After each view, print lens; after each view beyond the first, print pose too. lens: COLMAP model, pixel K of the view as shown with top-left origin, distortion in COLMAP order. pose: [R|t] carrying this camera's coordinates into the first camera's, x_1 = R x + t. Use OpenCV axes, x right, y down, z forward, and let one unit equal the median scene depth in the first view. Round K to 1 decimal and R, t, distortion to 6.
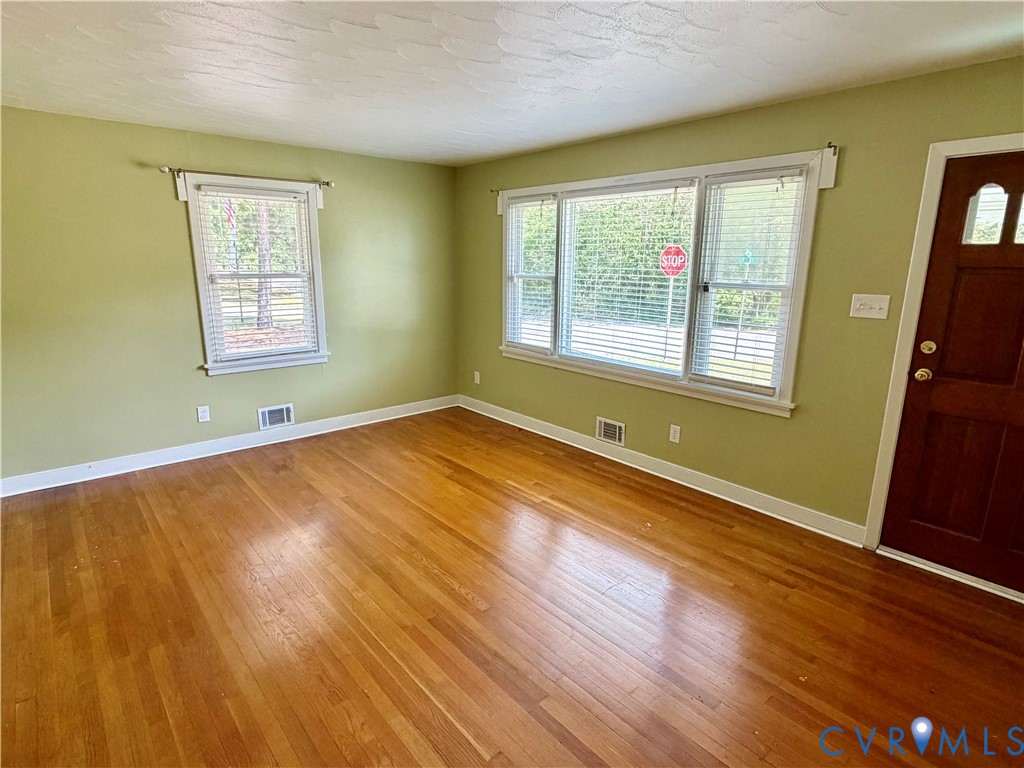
lens RADIAL K [[549.8, 0, 508.9], [0, 549.8, 383.8], [0, 0, 1]] dist [0.004477, -0.001200]
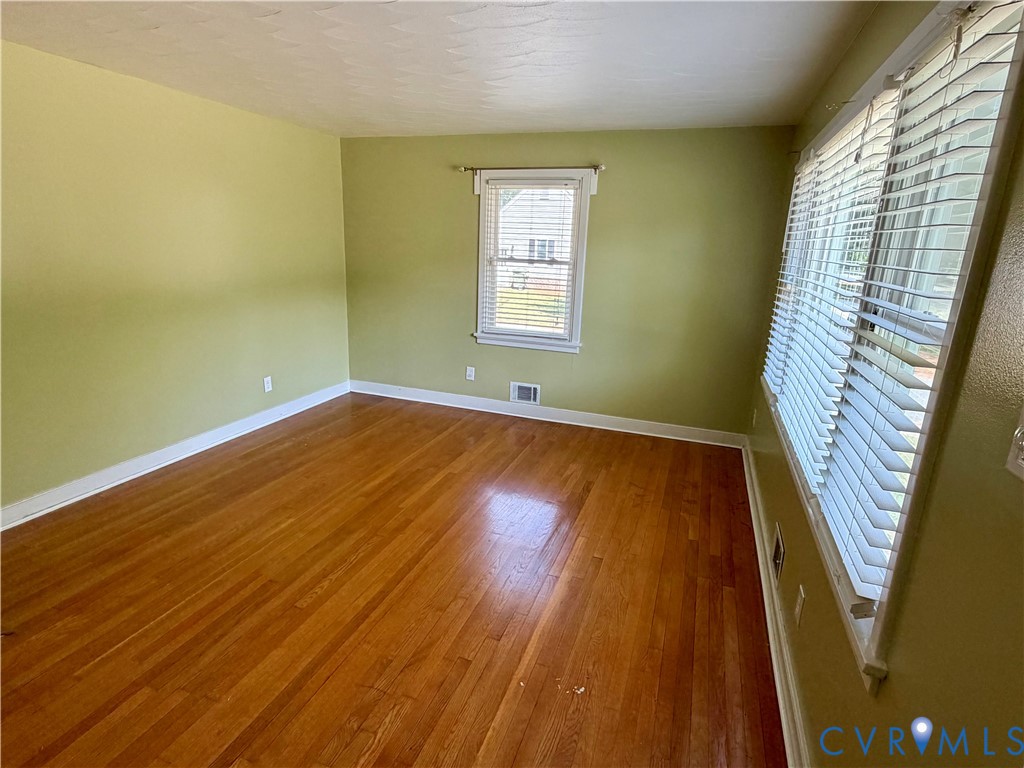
lens RADIAL K [[549.8, 0, 508.9], [0, 549.8, 384.4], [0, 0, 1]] dist [0.004477, -0.001200]
pose [[0.493521, 0.230889, -0.838527, 0.492881], [-0.226176, 0.965019, 0.132600, -0.099189], [0.839810, 0.124214, 0.528479, 0.438373]]
